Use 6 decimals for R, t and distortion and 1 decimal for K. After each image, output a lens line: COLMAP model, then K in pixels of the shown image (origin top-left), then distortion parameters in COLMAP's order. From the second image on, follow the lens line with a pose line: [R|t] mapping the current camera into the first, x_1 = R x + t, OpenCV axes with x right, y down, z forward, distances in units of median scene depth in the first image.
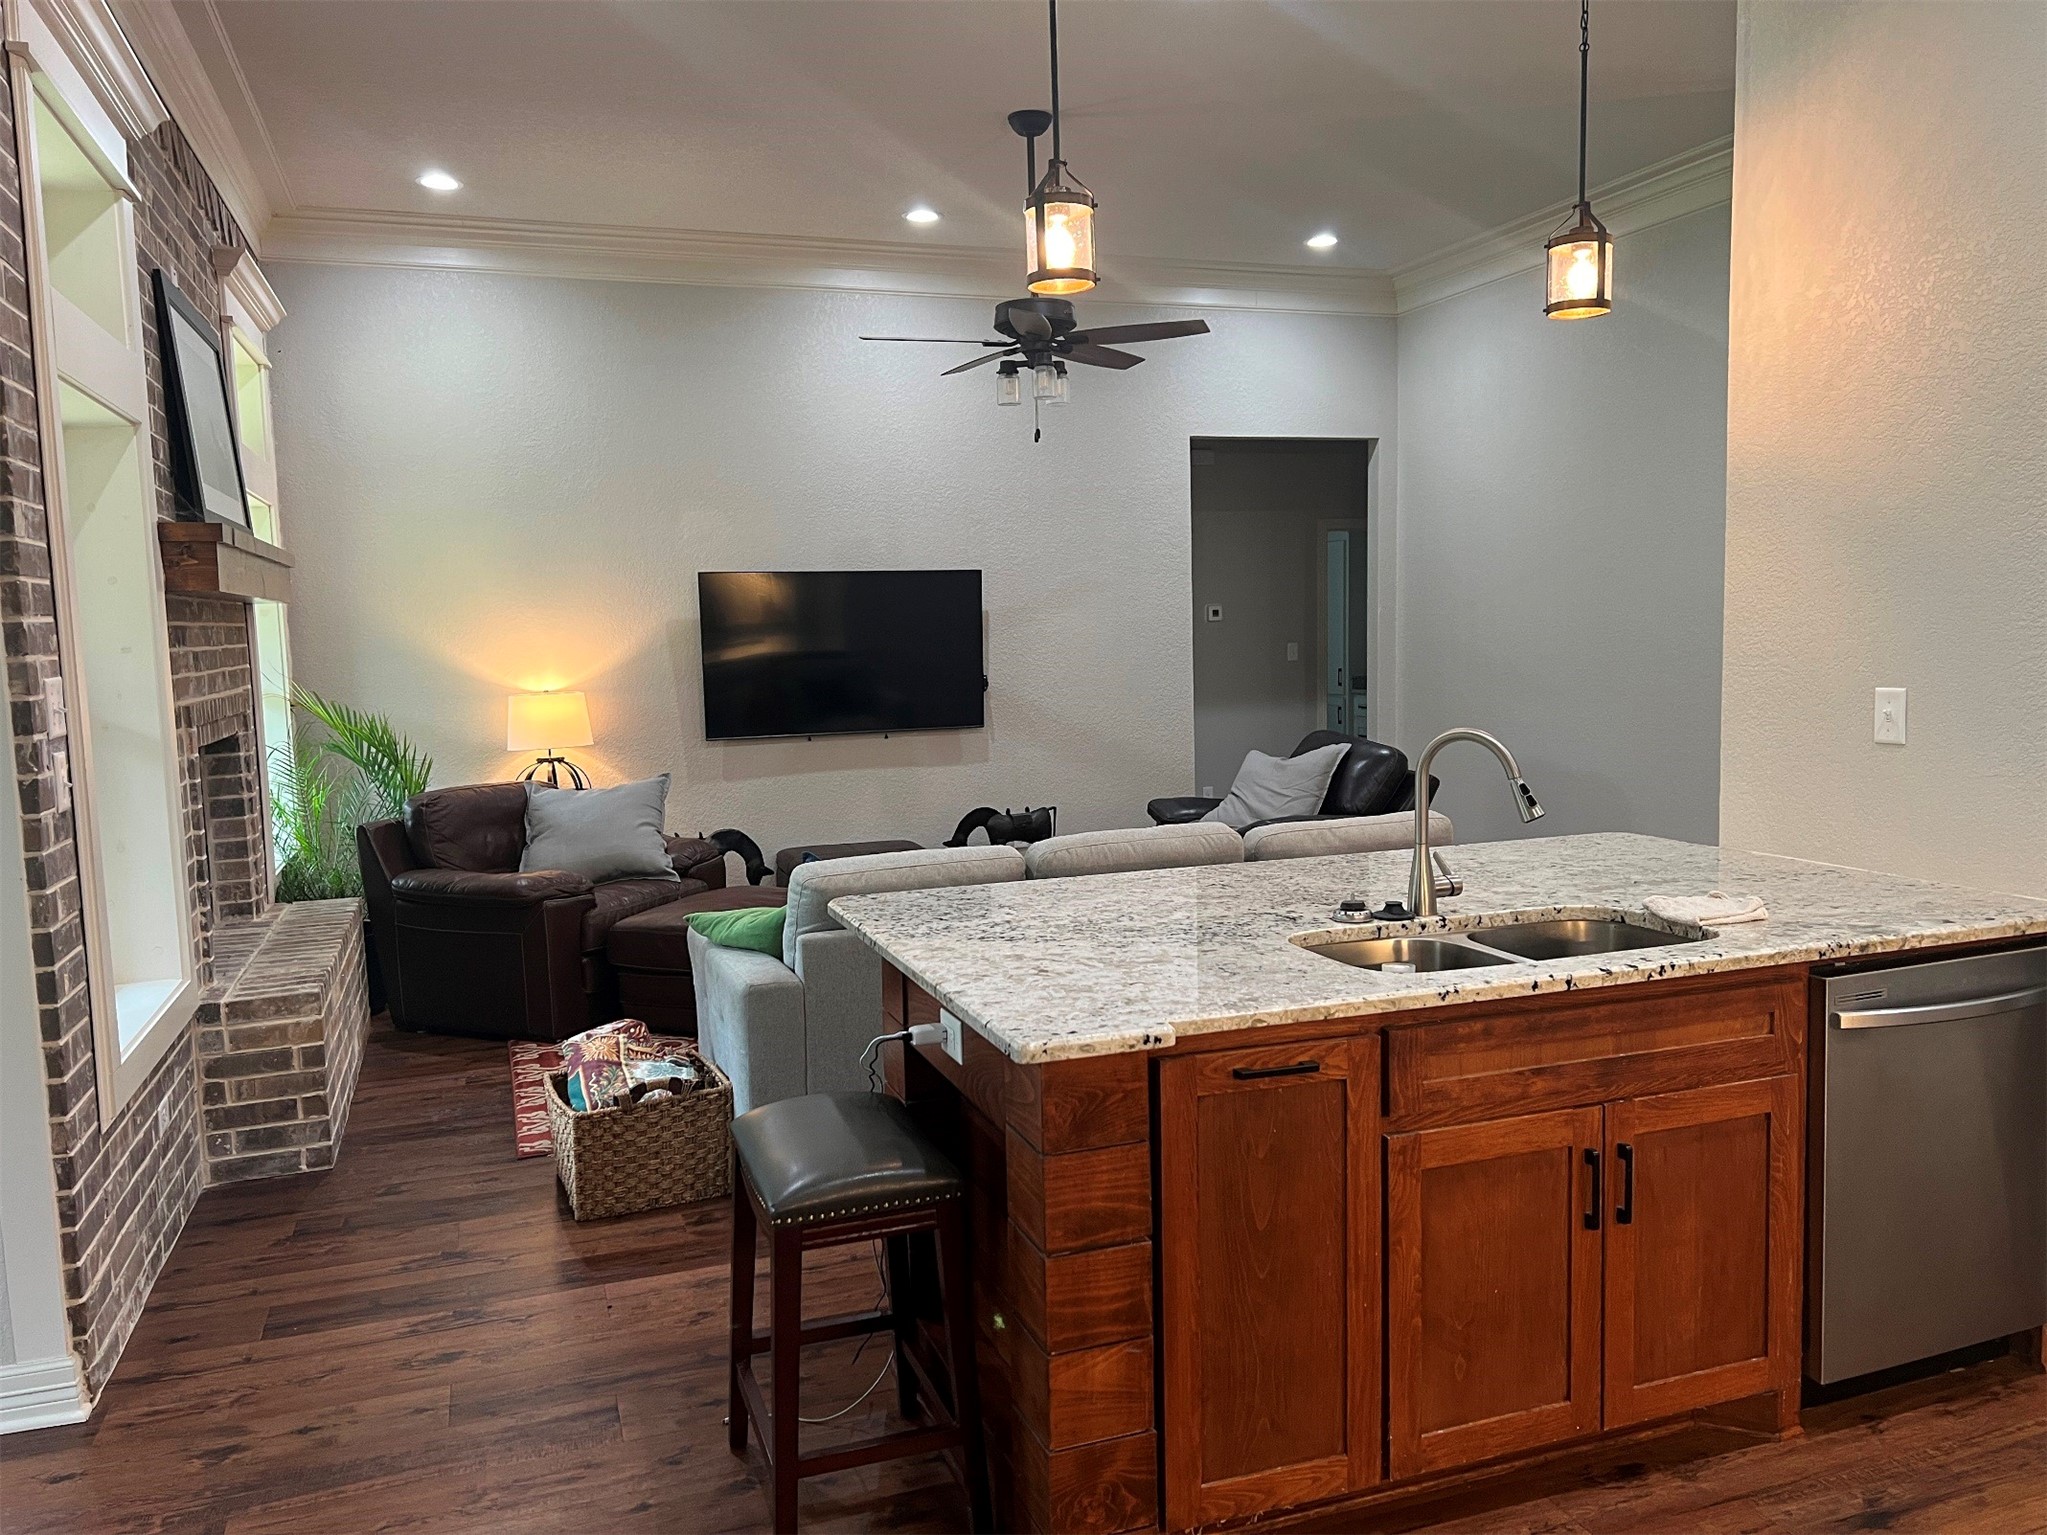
lens RADIAL K [[1529.8, 0, 1023.9], [0, 1529.8, 758.4], [0, 0, 1]] dist [0.044900, -0.052904]
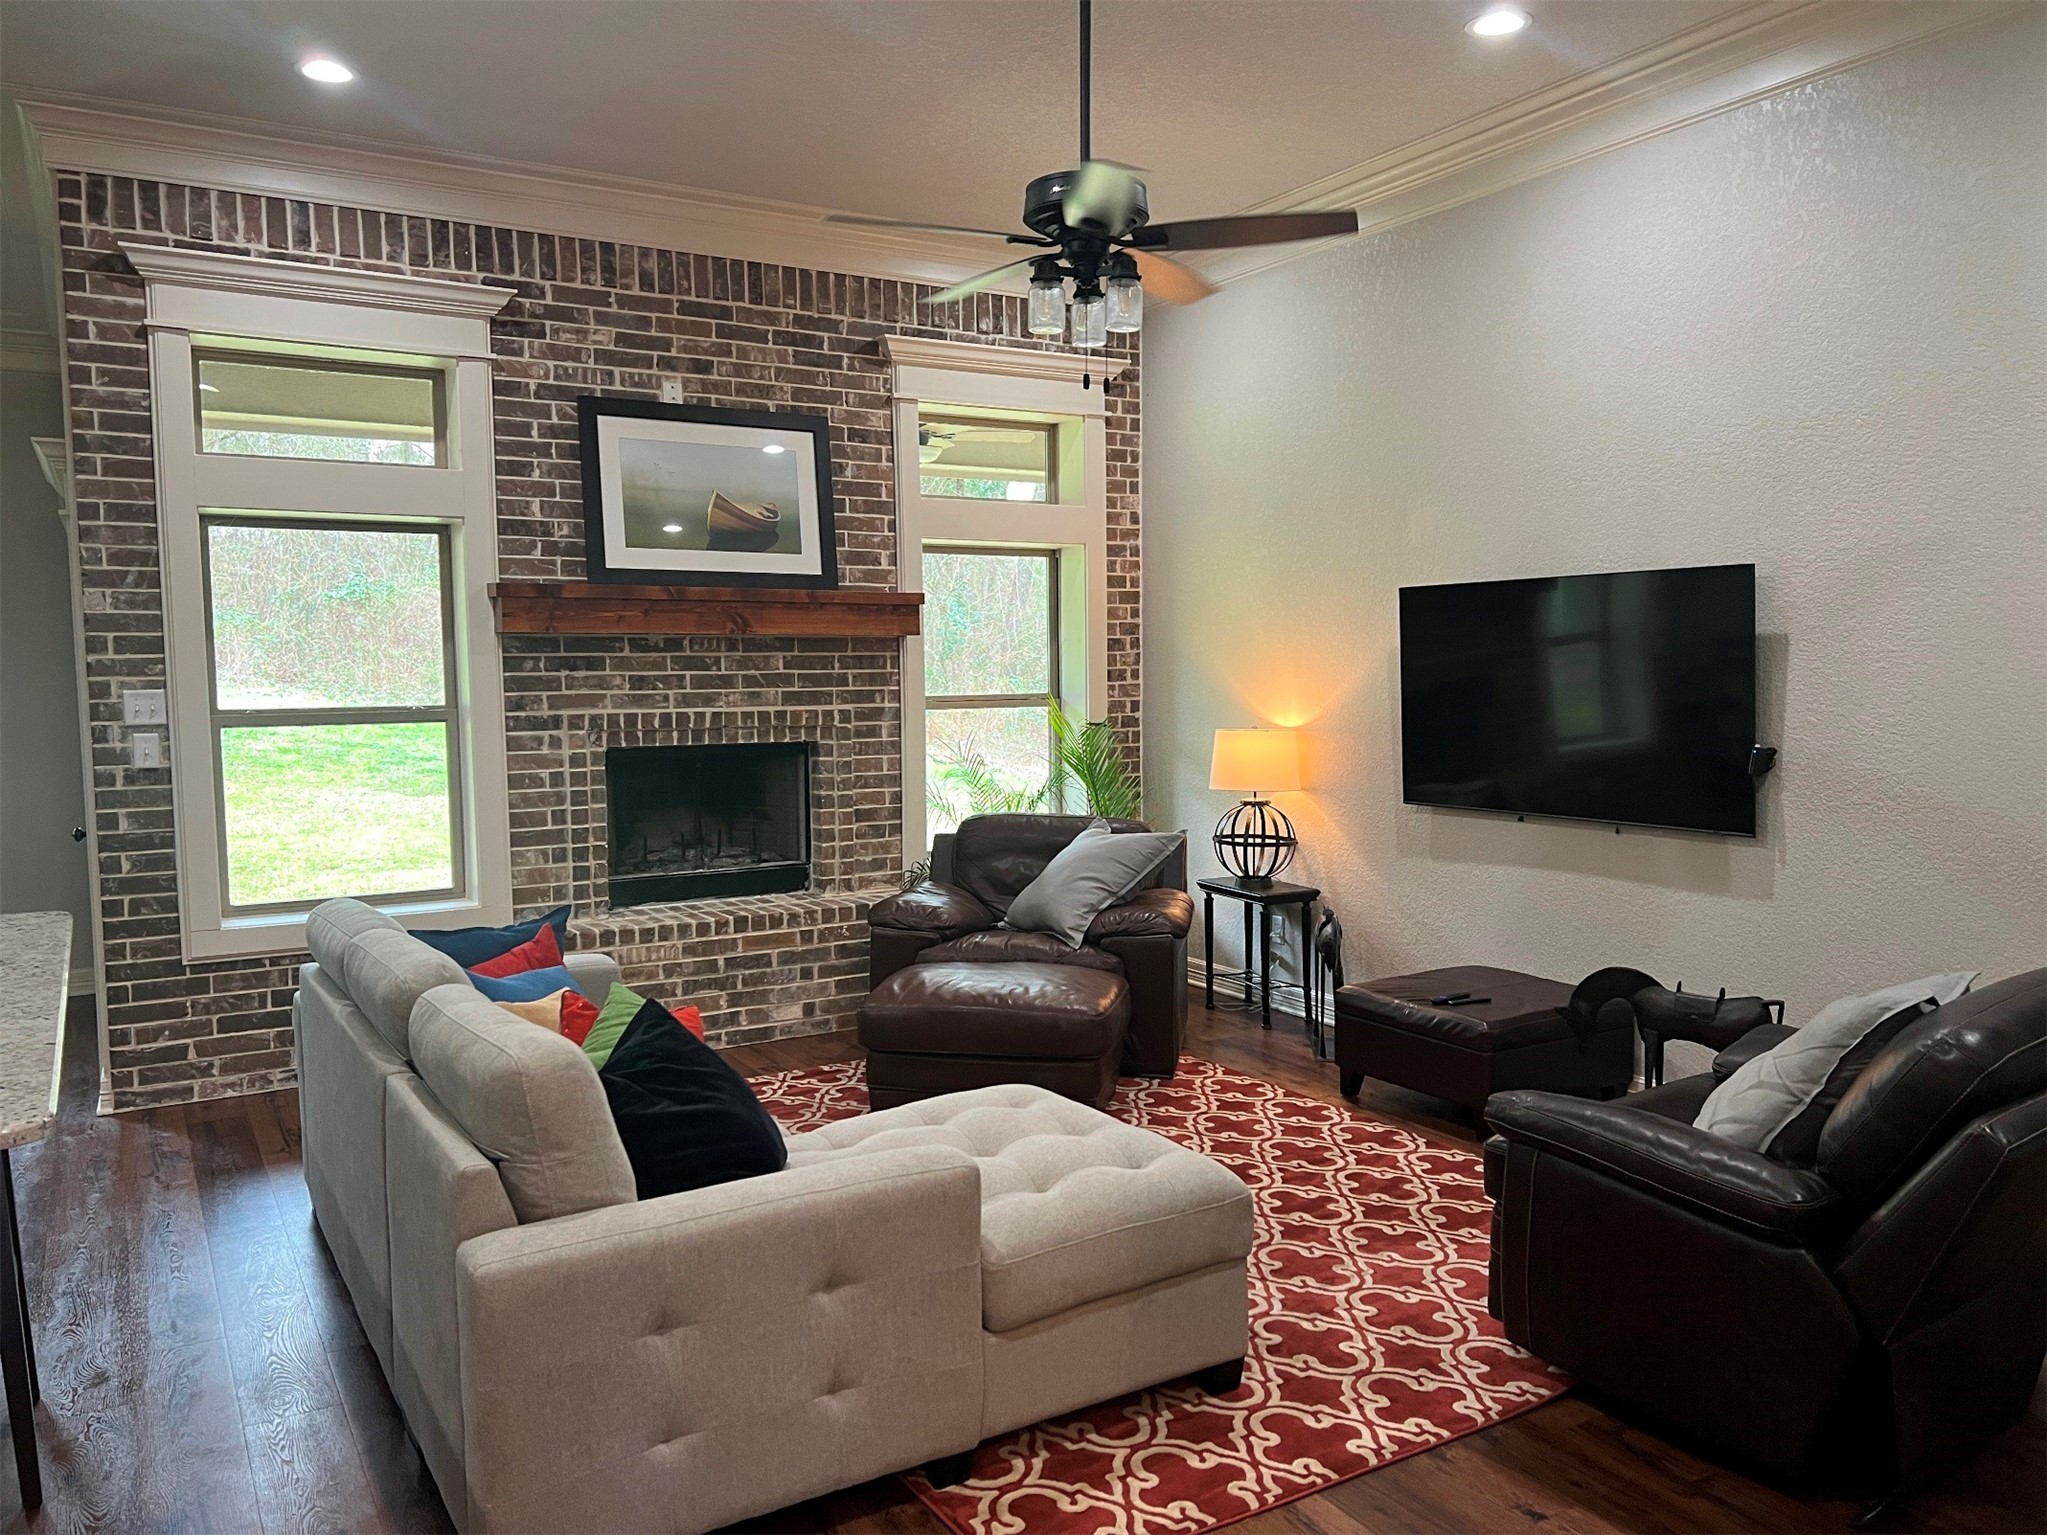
lens RADIAL K [[1548.9, 0, 1032.6], [0, 1548.9, 787.7], [0, 0, 1]] dist [0.128755, -0.160167]
pose [[0.206017, 0.097443, -0.973685, 1.507293], [-0.082824, 0.993195, 0.081872, -0.197654], [0.975037, 0.063778, 0.212686, 1.852391]]
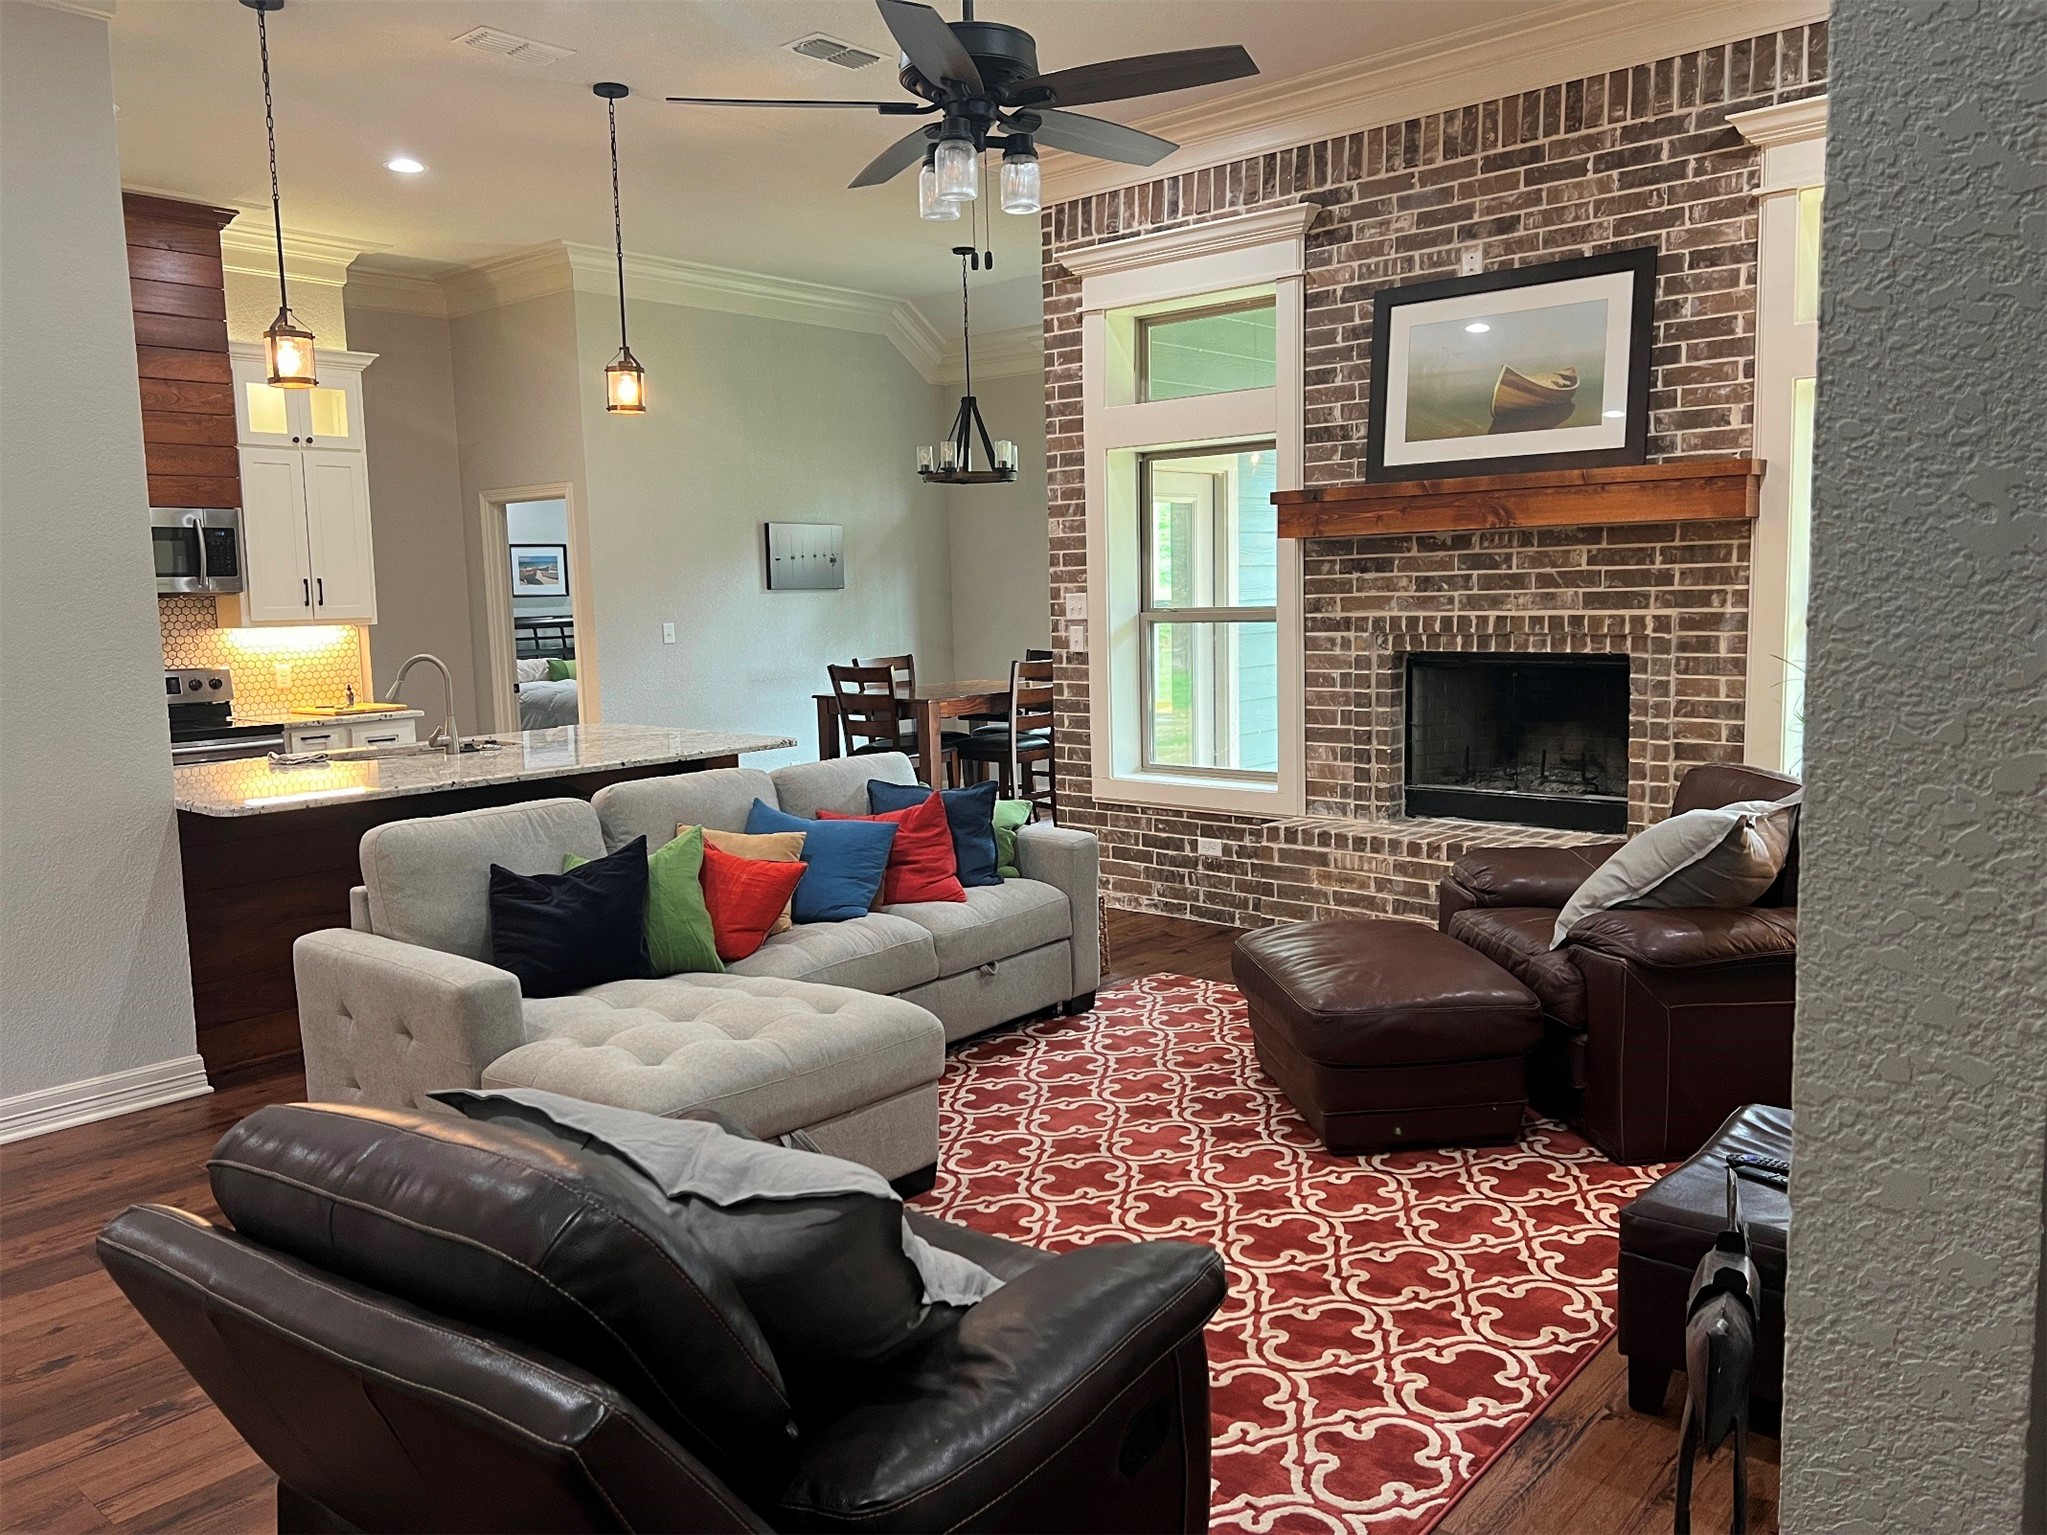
lens RADIAL K [[1552.1, 0, 1023.5], [0, 1552.1, 767.5], [0, 0, 1]] dist [0.097982, -0.166680]
pose [[-0.866422, 0.107143, -0.487681, 0.687496], [0.002978, 0.977797, 0.209531, -0.328082], [0.499303, 0.180090, -0.847504, 3.440027]]
